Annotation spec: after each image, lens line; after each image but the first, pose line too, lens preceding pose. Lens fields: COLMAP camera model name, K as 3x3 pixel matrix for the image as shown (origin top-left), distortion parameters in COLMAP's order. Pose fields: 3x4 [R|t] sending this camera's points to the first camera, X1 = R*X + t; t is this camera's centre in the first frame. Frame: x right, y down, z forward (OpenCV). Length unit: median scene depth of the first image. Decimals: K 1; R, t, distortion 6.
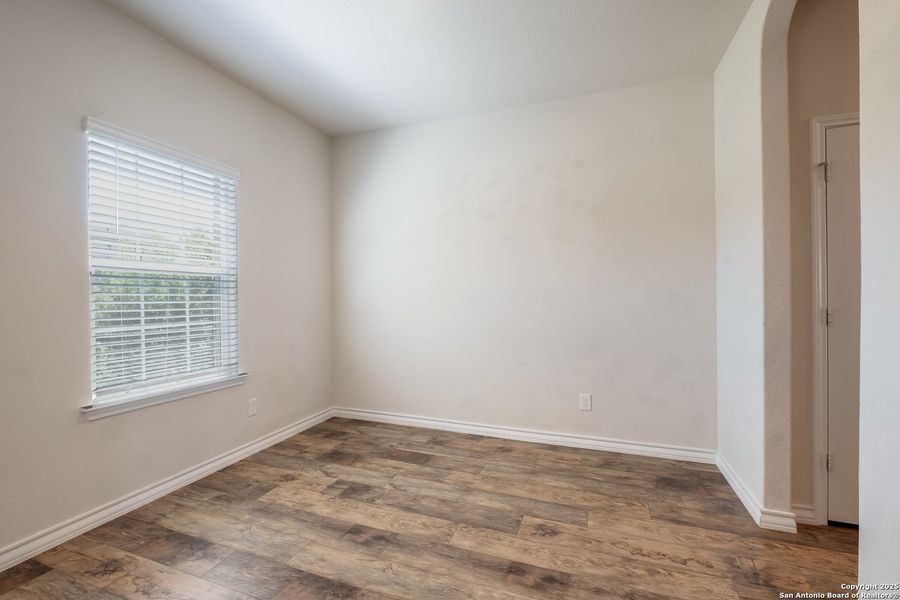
lens RADIAL K [[390.4, 0, 449.9], [0, 390.4, 295.2], [0, 0, 1]] dist [-0.000180, -0.006000]
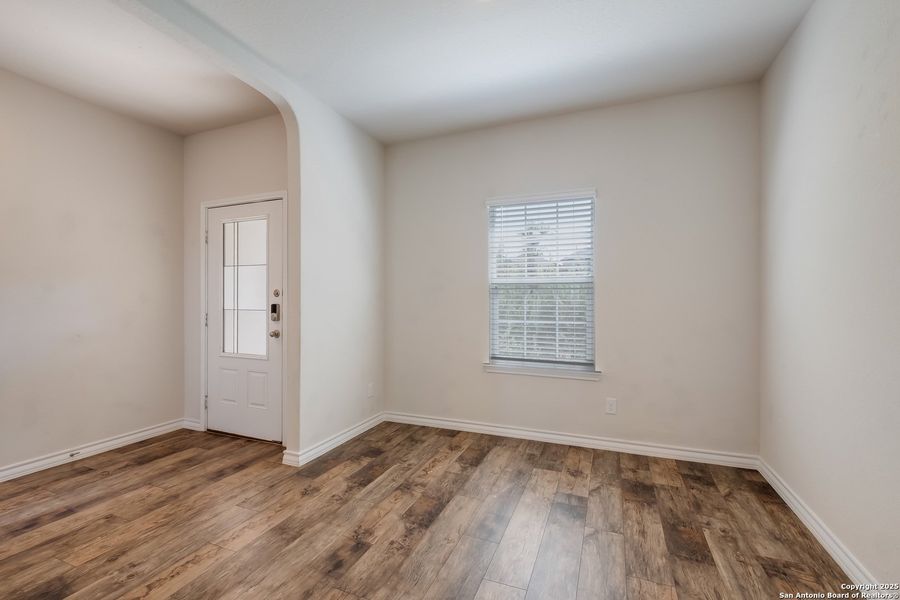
lens RADIAL K [[390.4, 0, 449.9], [0, 390.4, 295.2], [0, 0, 1]] dist [-0.000180, -0.006000]
pose [[-0.034167, -0.007884, -0.999385, 0.623557], [0.000056, 0.999969, -0.007890, -0.005666], [0.999416, -0.000326, -0.034165, 0.659051]]
